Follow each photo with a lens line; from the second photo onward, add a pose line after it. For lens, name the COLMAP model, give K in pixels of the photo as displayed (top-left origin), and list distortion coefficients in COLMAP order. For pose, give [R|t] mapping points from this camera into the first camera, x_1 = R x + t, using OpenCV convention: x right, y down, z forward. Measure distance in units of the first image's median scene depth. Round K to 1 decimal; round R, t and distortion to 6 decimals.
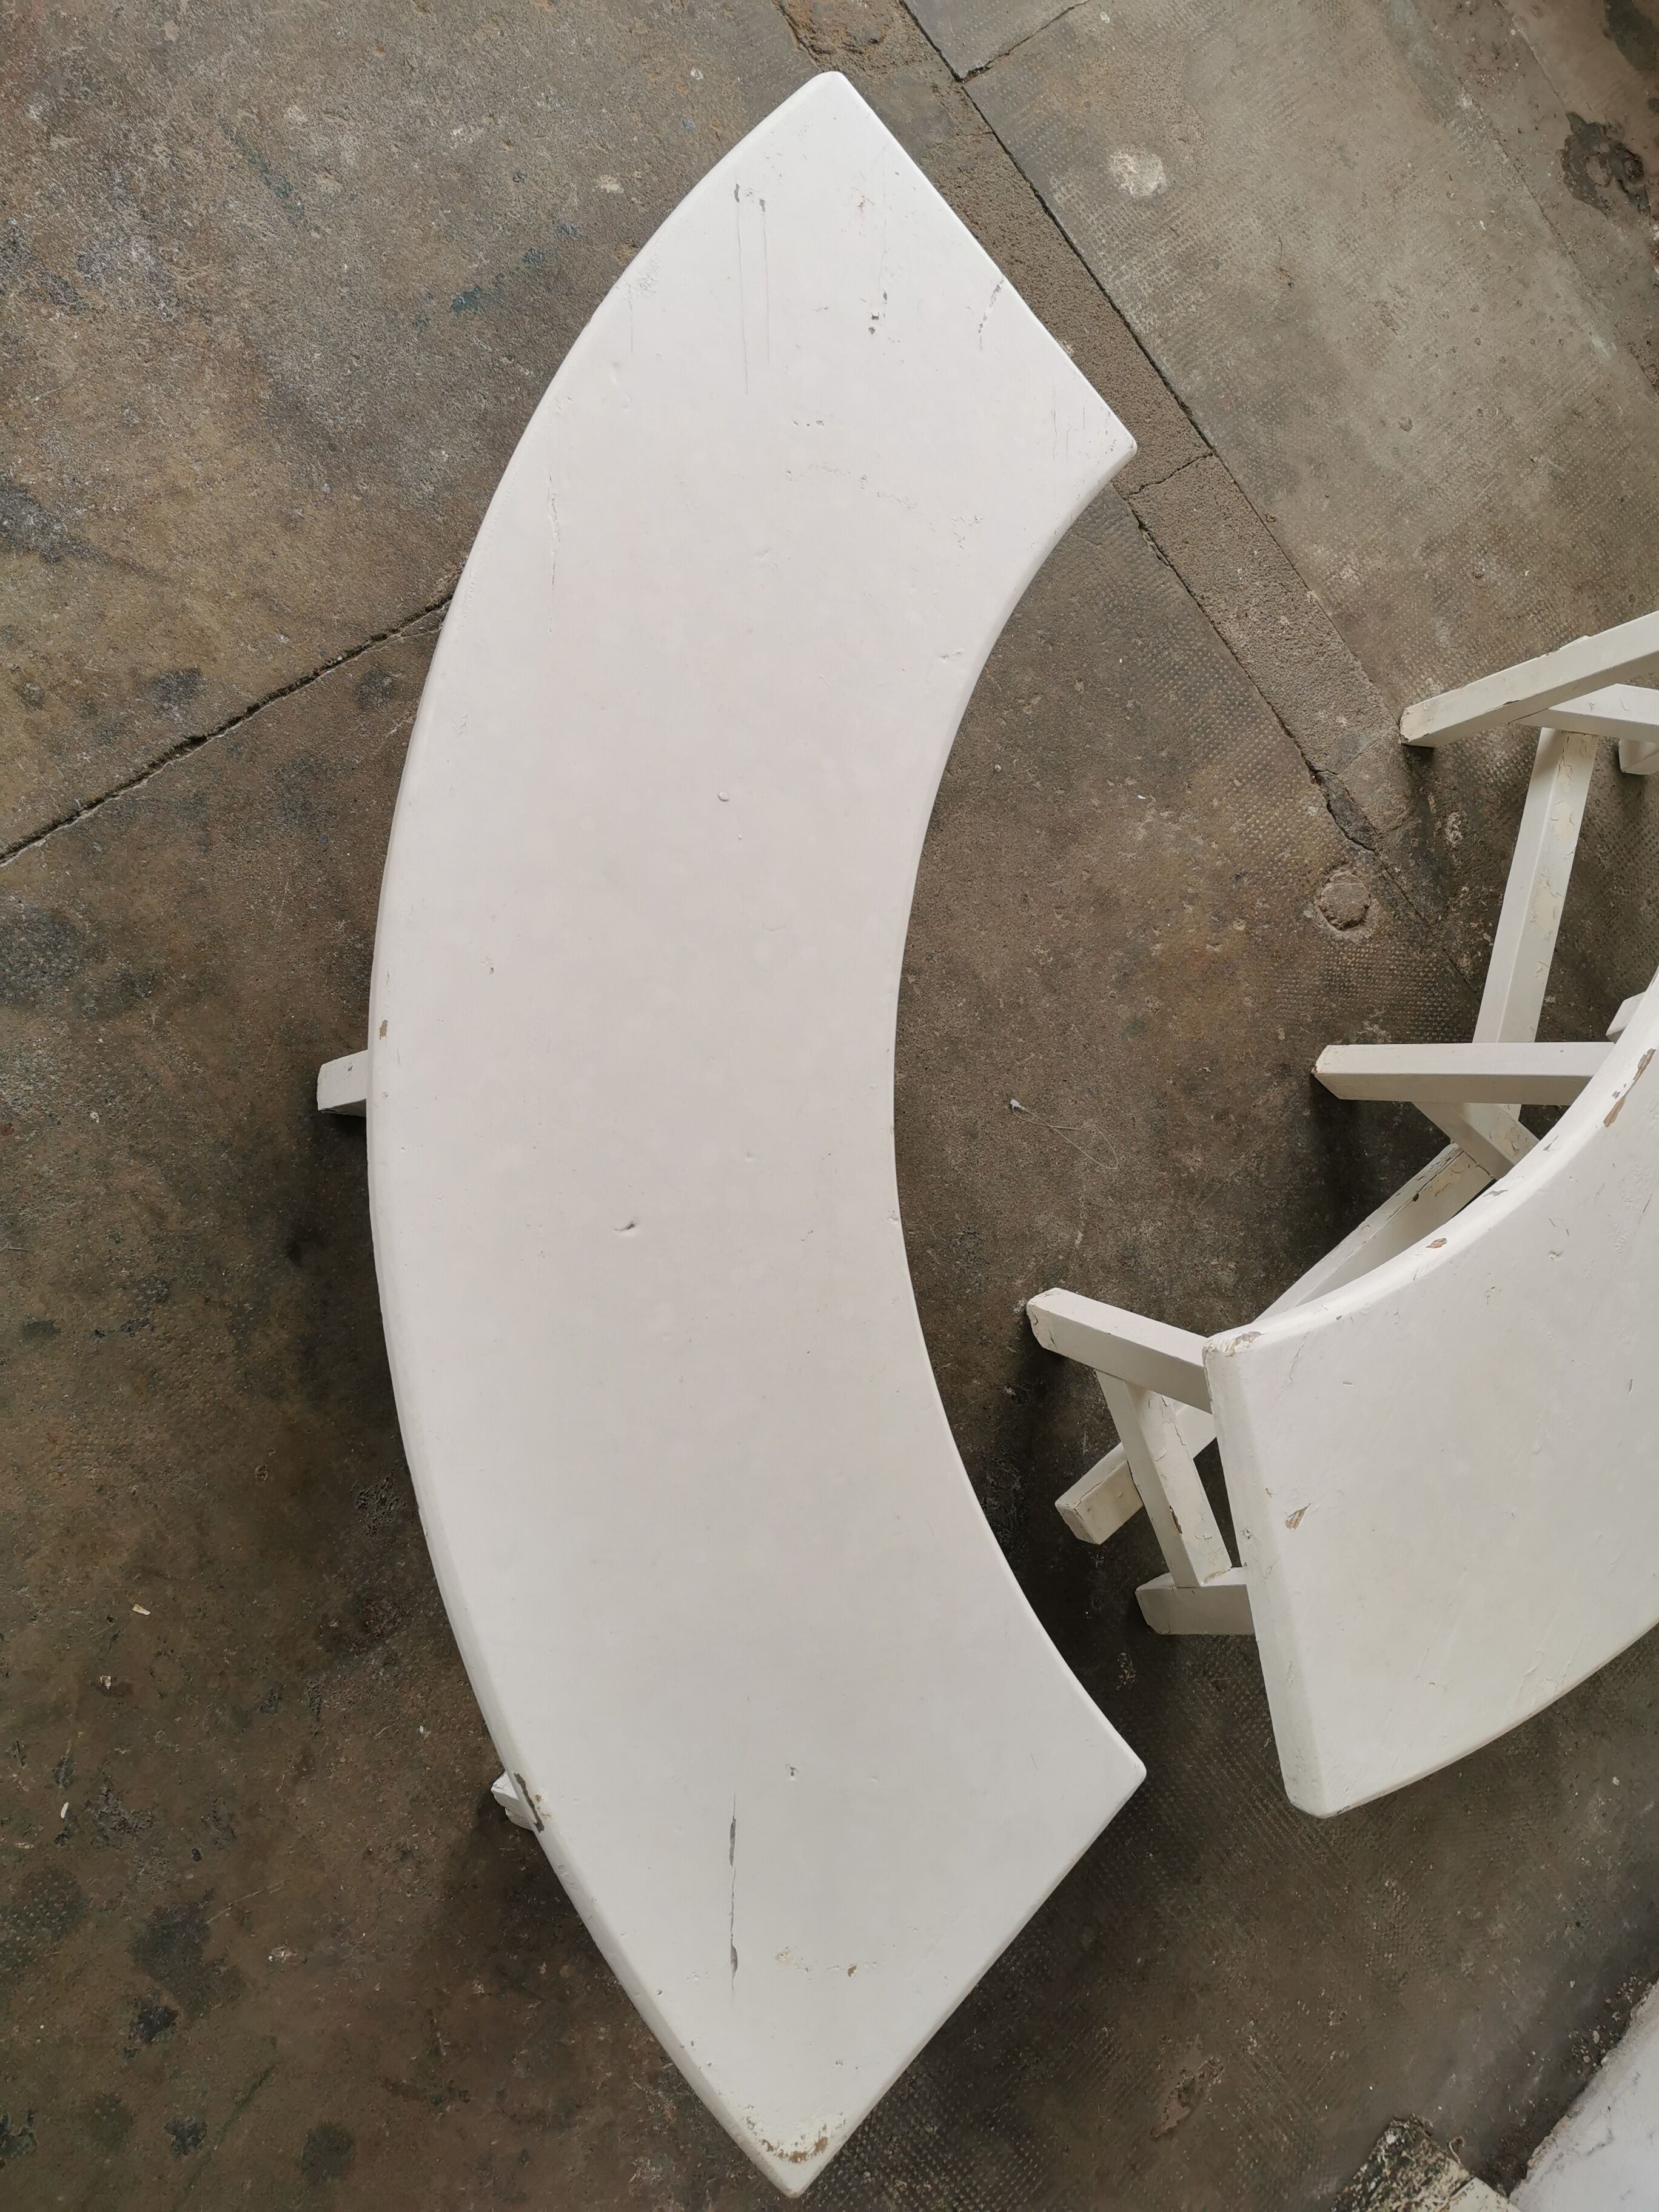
lens RADIAL K [[1707.3, 0, 837.3], [0, 1707.3, 1120.8], [0, 0, 1]] dist [0.063994, -0.088630]
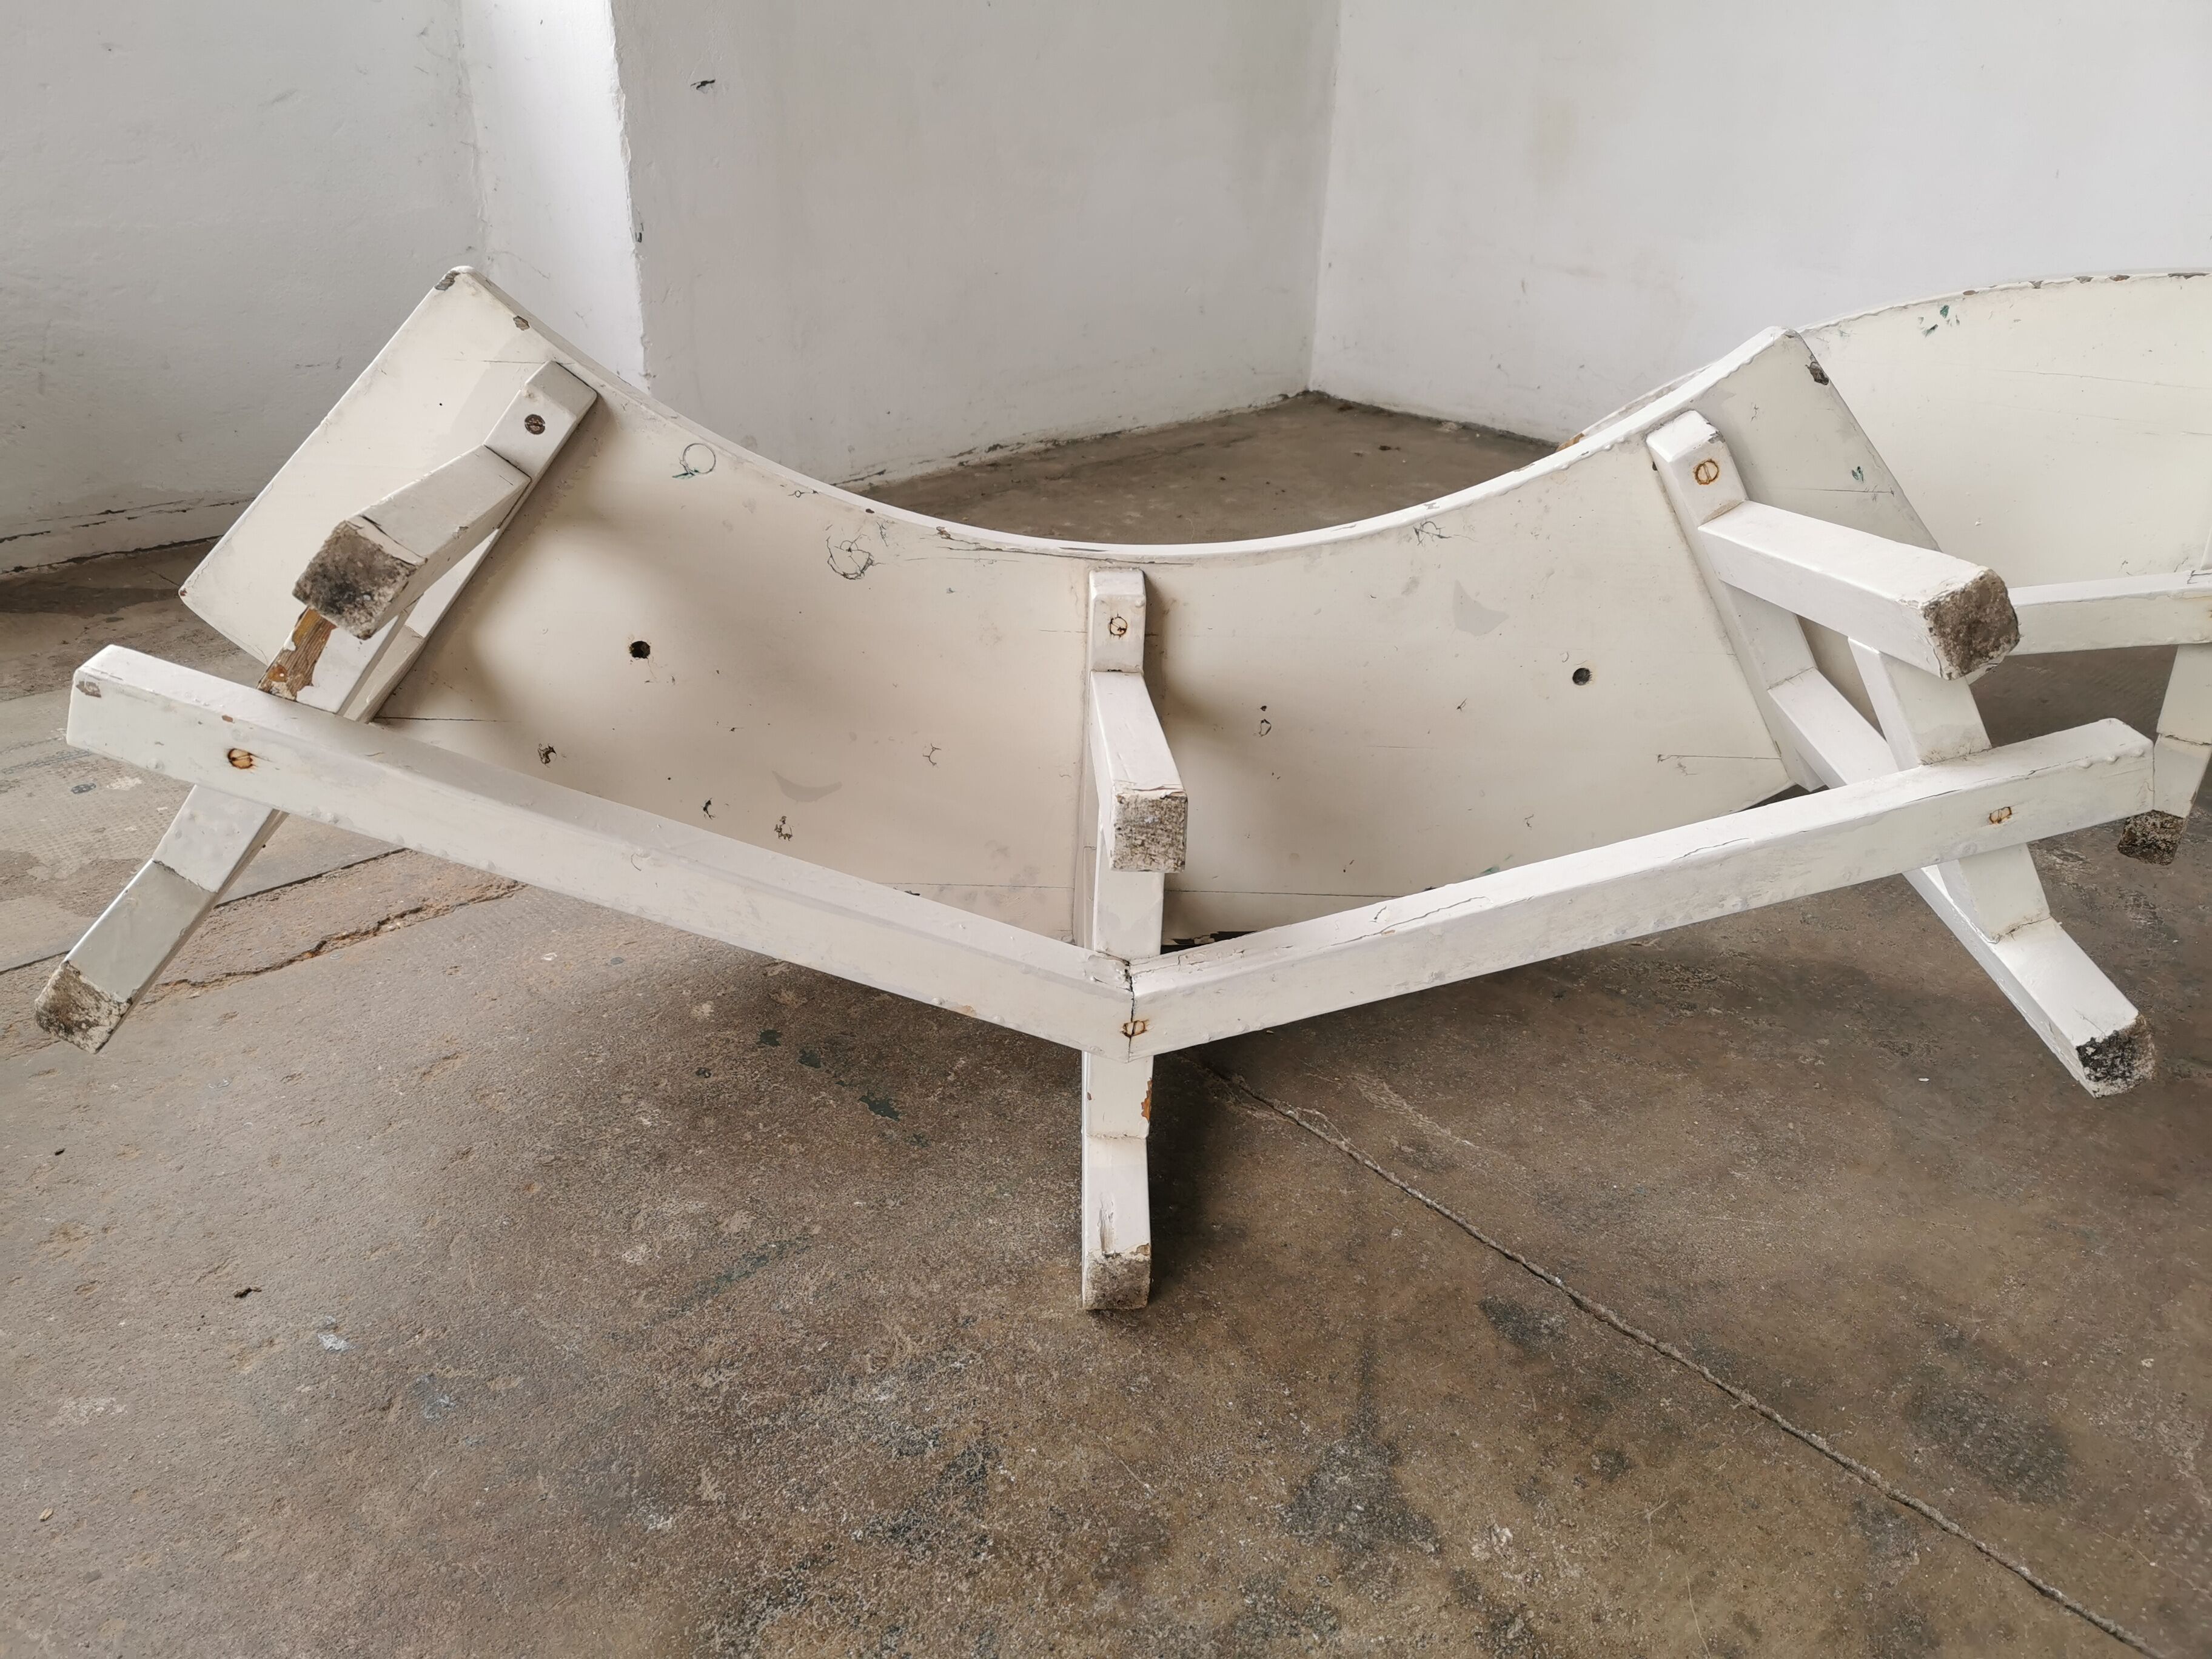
lens RADIAL K [[1707.3, 0, 1100.2], [0, 1707.3, 826.3], [0, 0, 1]] dist [0.063994, -0.088630]
pose [[-0.044106, -0.729327, 0.682742, -0.589028], [0.987356, 0.072335, 0.141055, -0.443819], [-0.152261, 0.680331, 0.716915, 0.305288]]
